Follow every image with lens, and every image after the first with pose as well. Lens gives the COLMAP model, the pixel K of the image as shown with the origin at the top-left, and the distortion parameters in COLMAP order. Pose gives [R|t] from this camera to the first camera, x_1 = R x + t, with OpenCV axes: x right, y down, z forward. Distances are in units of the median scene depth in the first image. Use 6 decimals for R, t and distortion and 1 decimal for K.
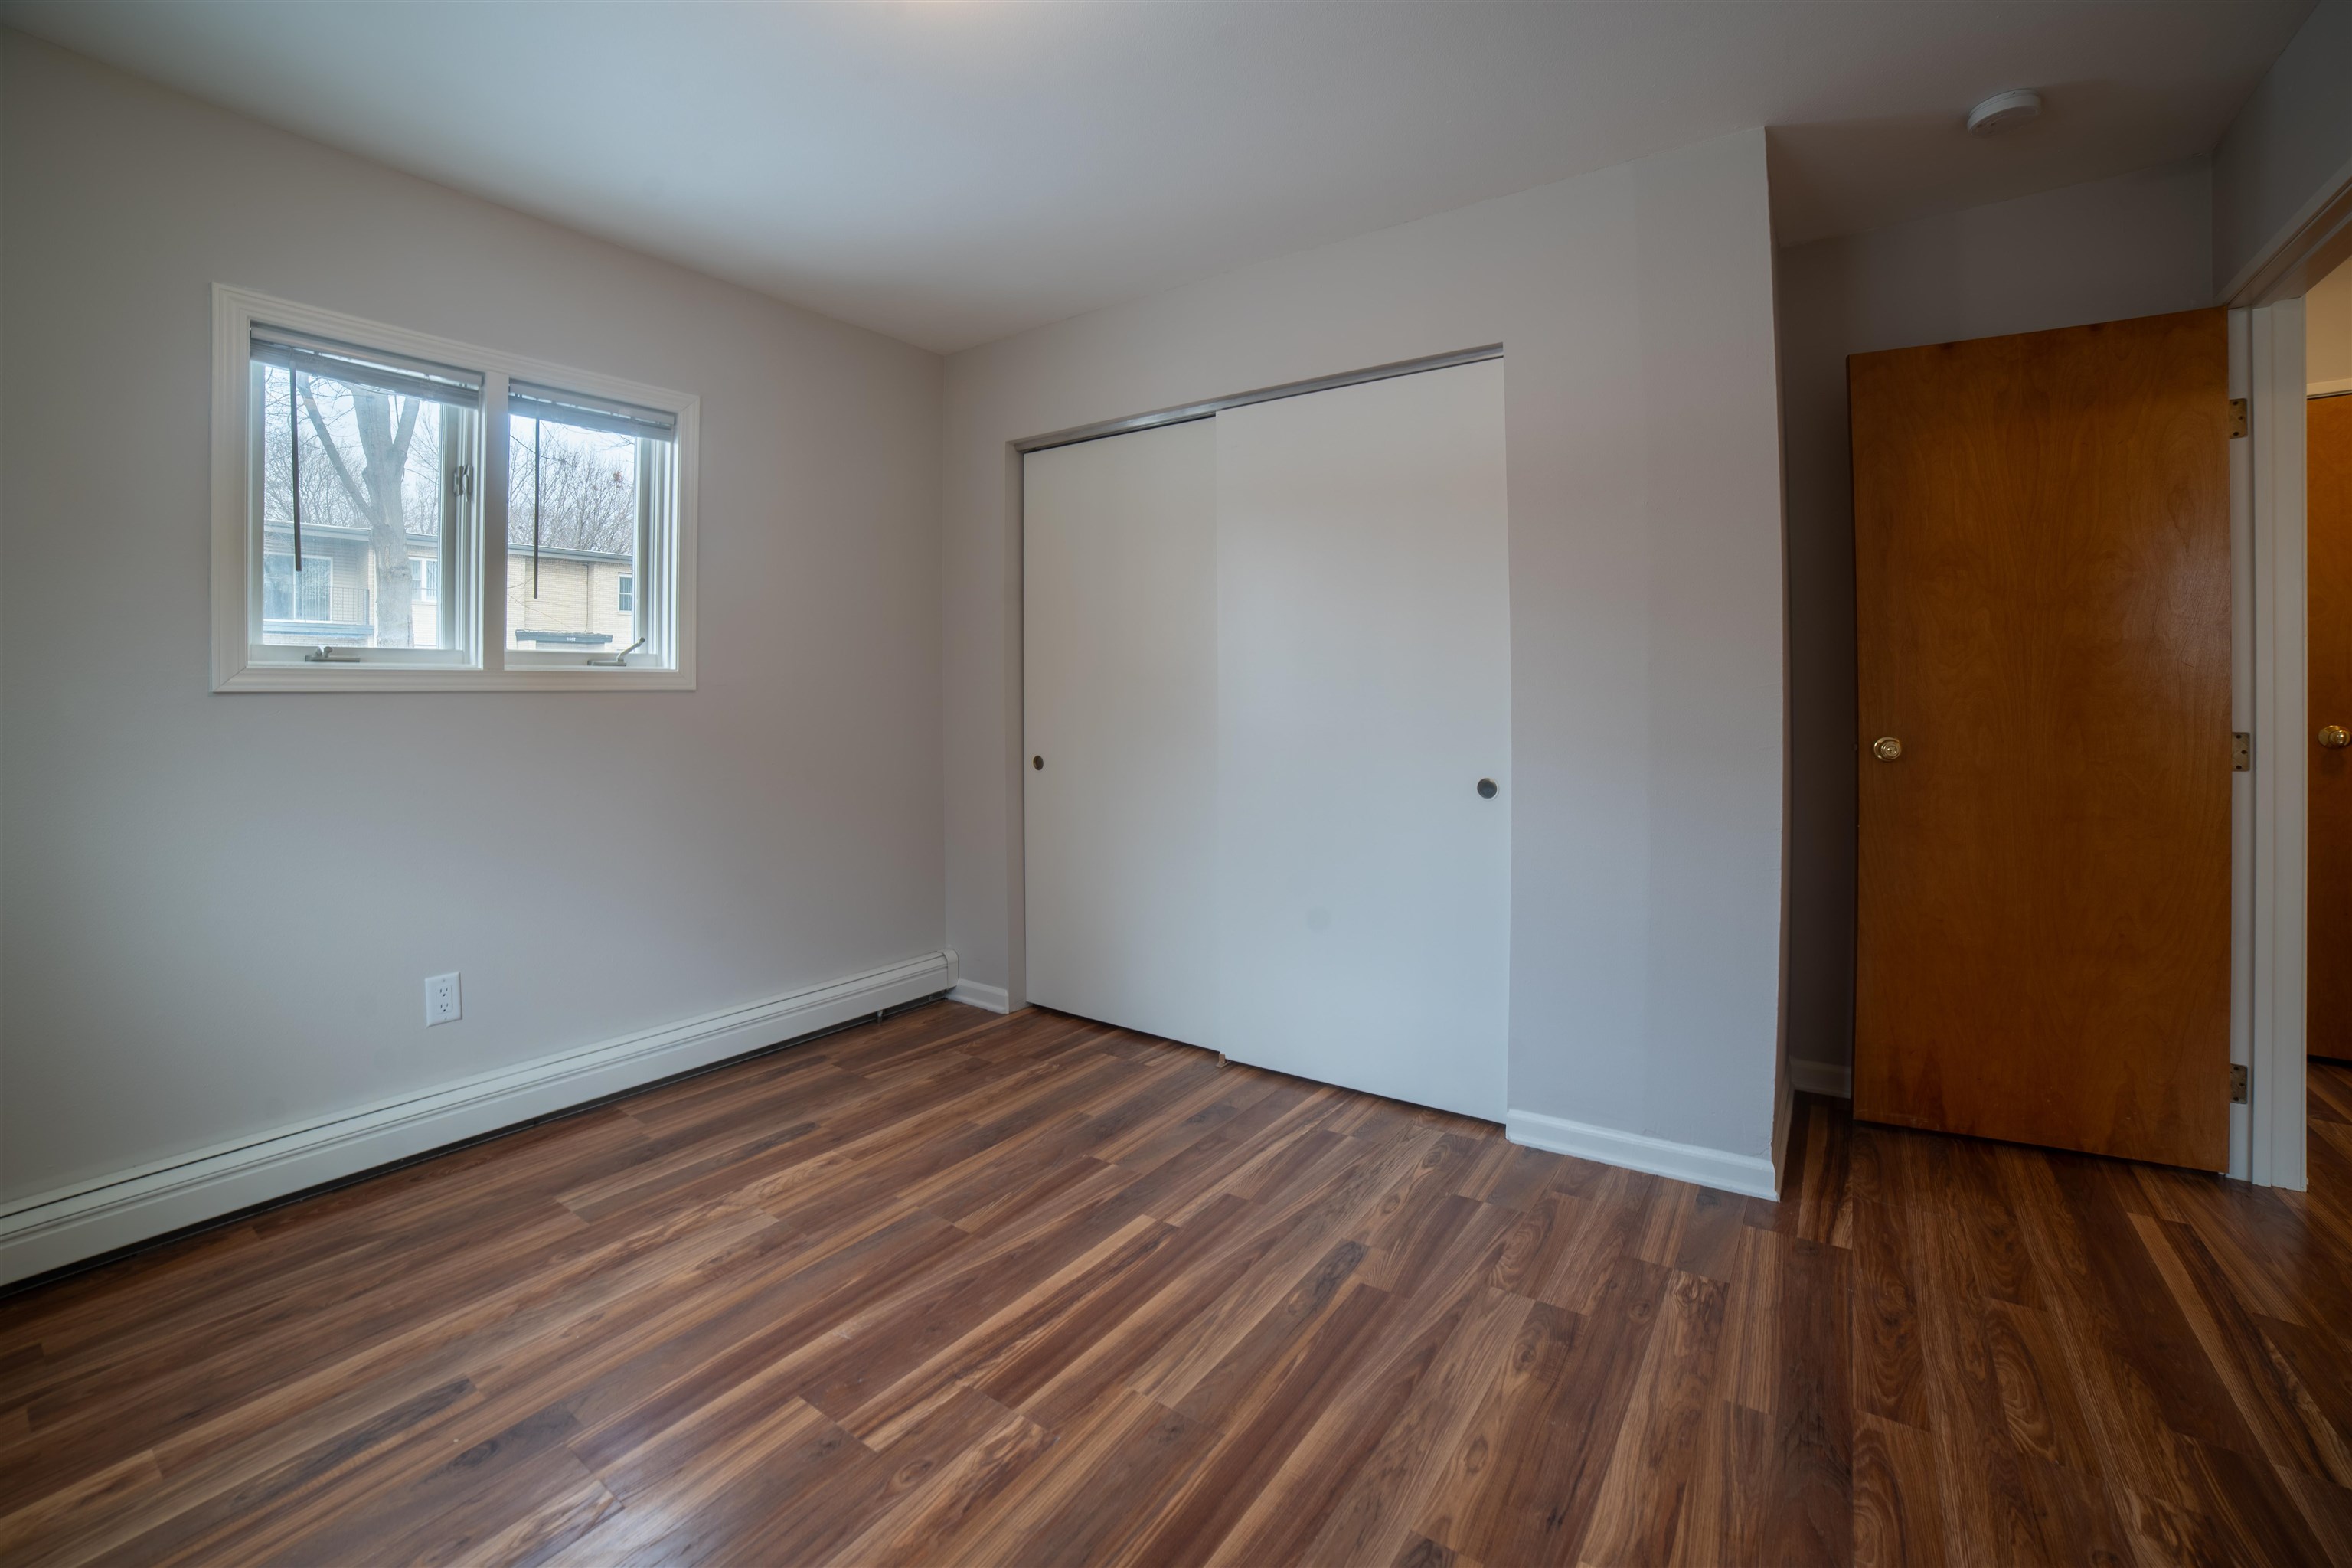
lens RADIAL K [[987.9, 0, 1200.2], [0, 987.9, 693.2], [0, 0, 1]] dist [-0.090618, 0.029664]
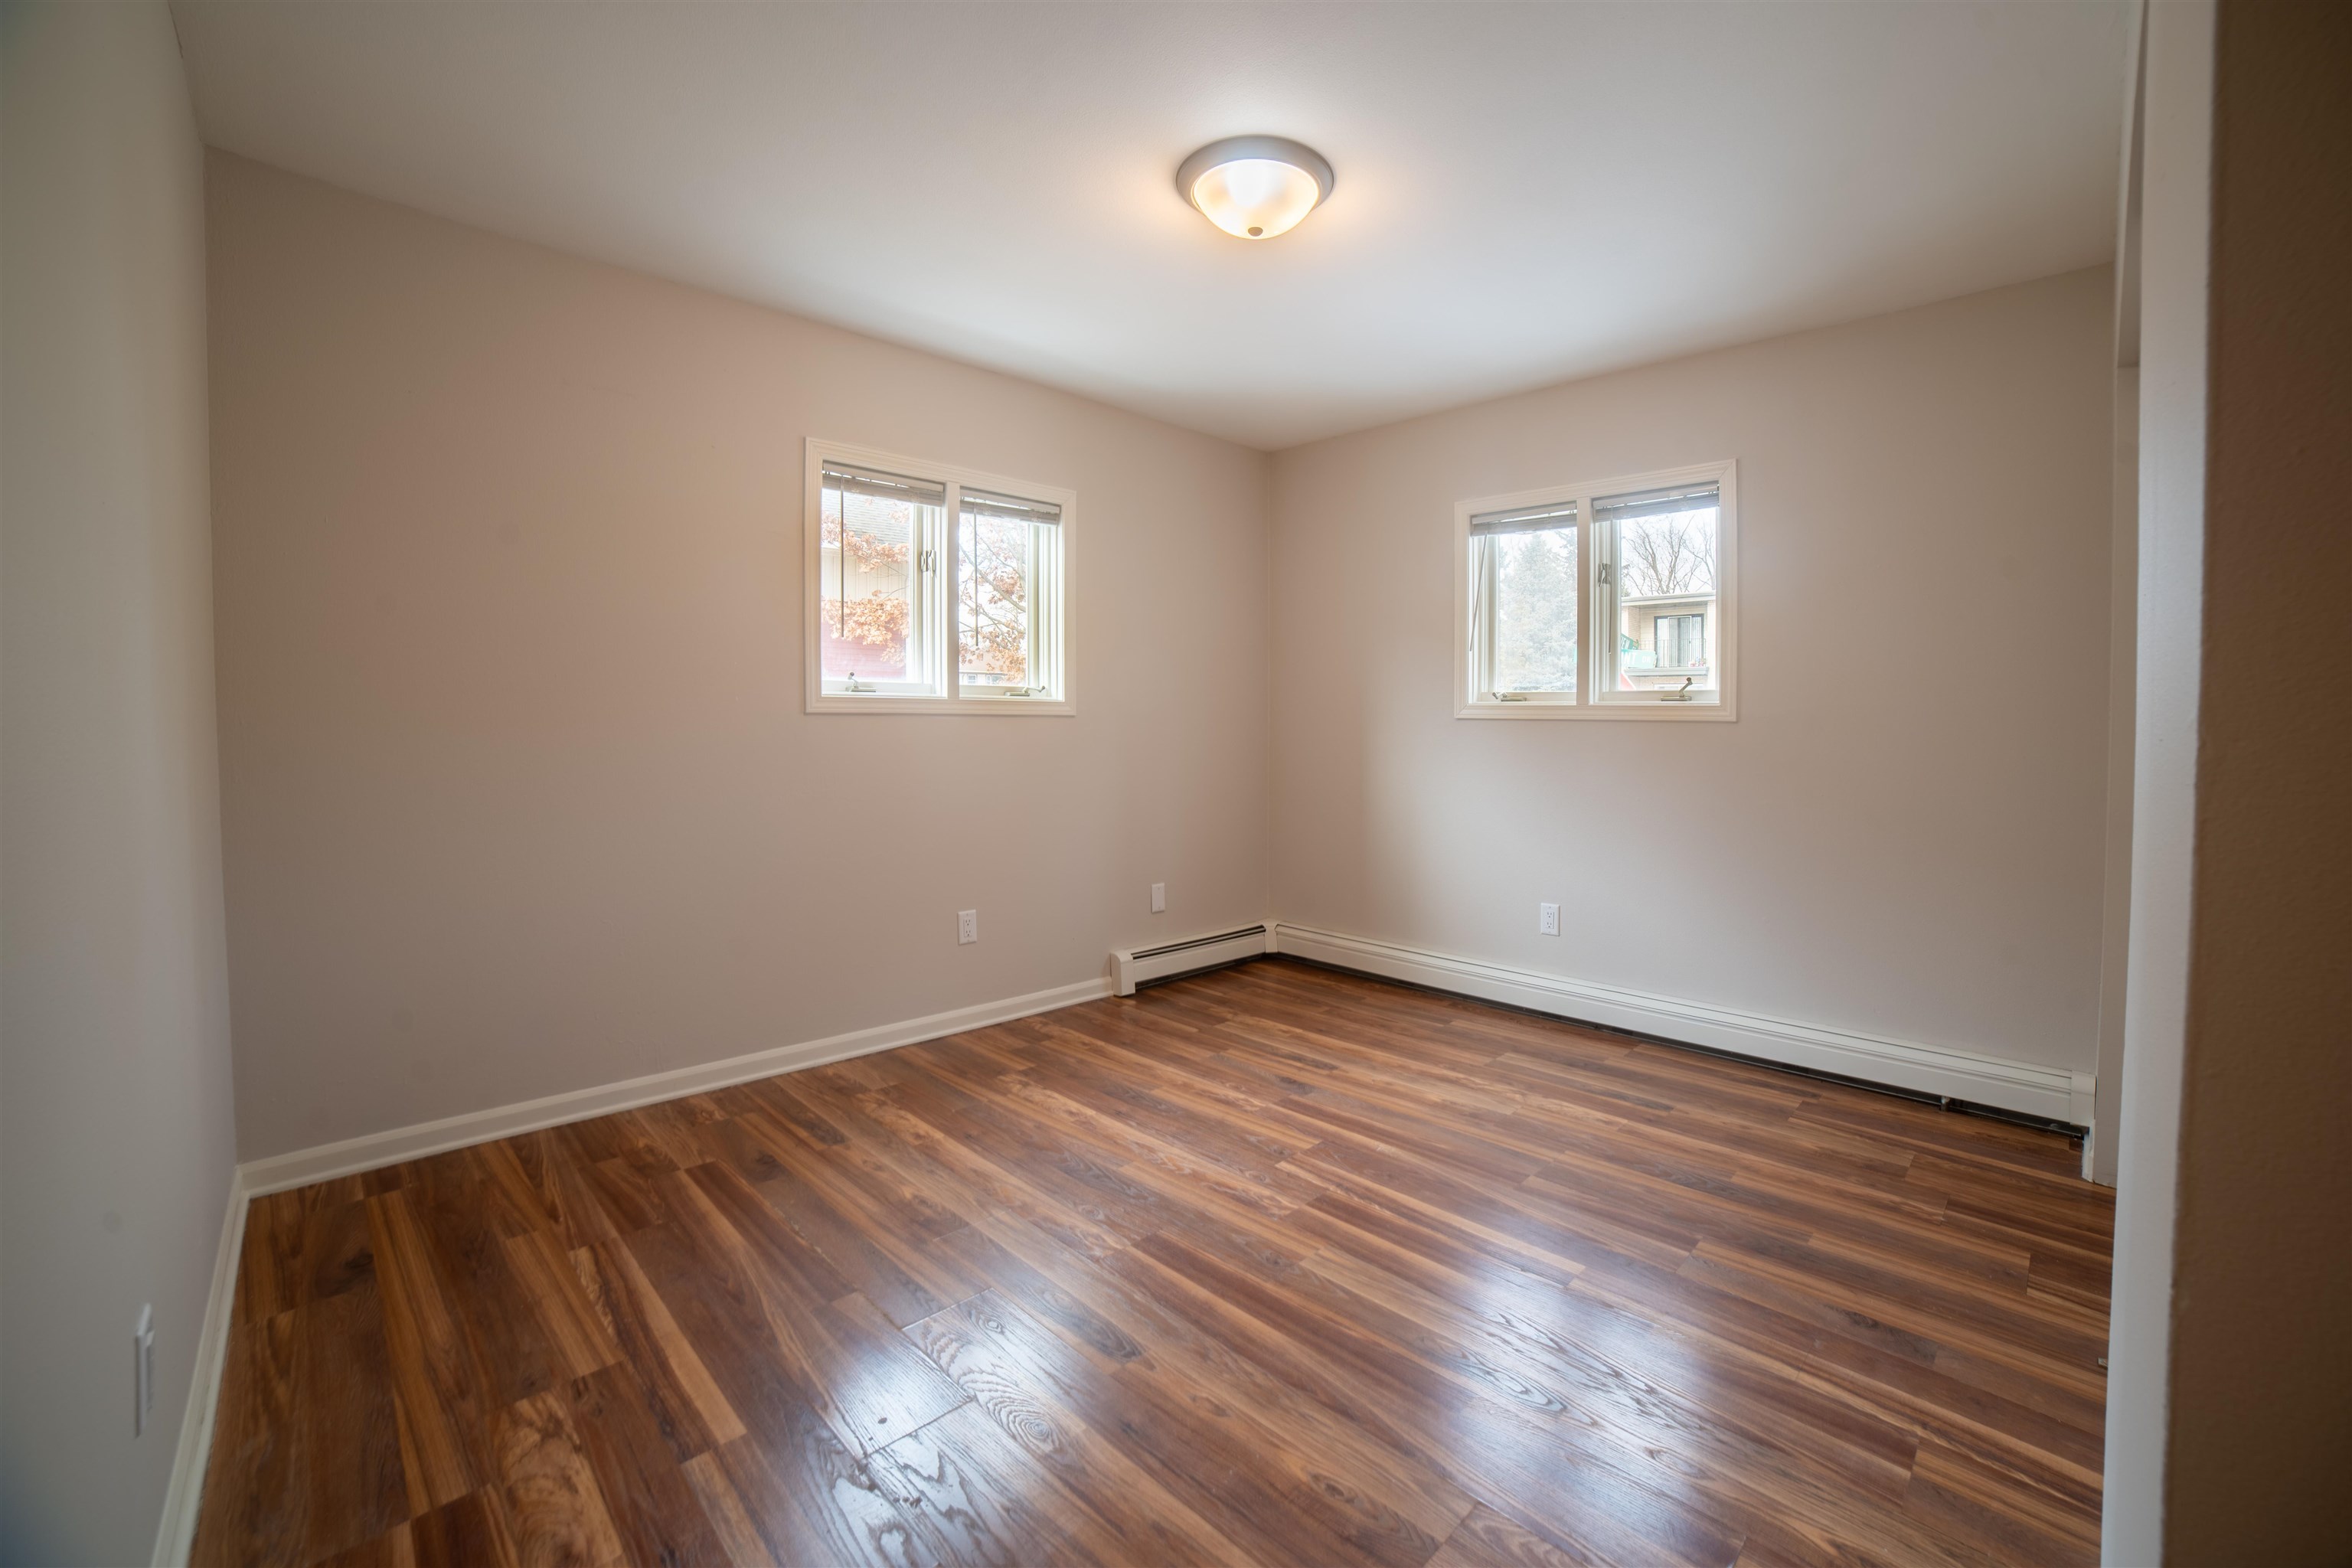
lens RADIAL K [[987.9, 0, 1200.2], [0, 987.9, 693.2], [0, 0, 1]] dist [-0.090618, 0.029664]
pose [[-0.200119, -0.025788, -0.979432, 1.036222], [-0.008178, 0.999663, -0.024650, 0.000712], [0.979738, 0.003076, -0.200262, 0.889341]]
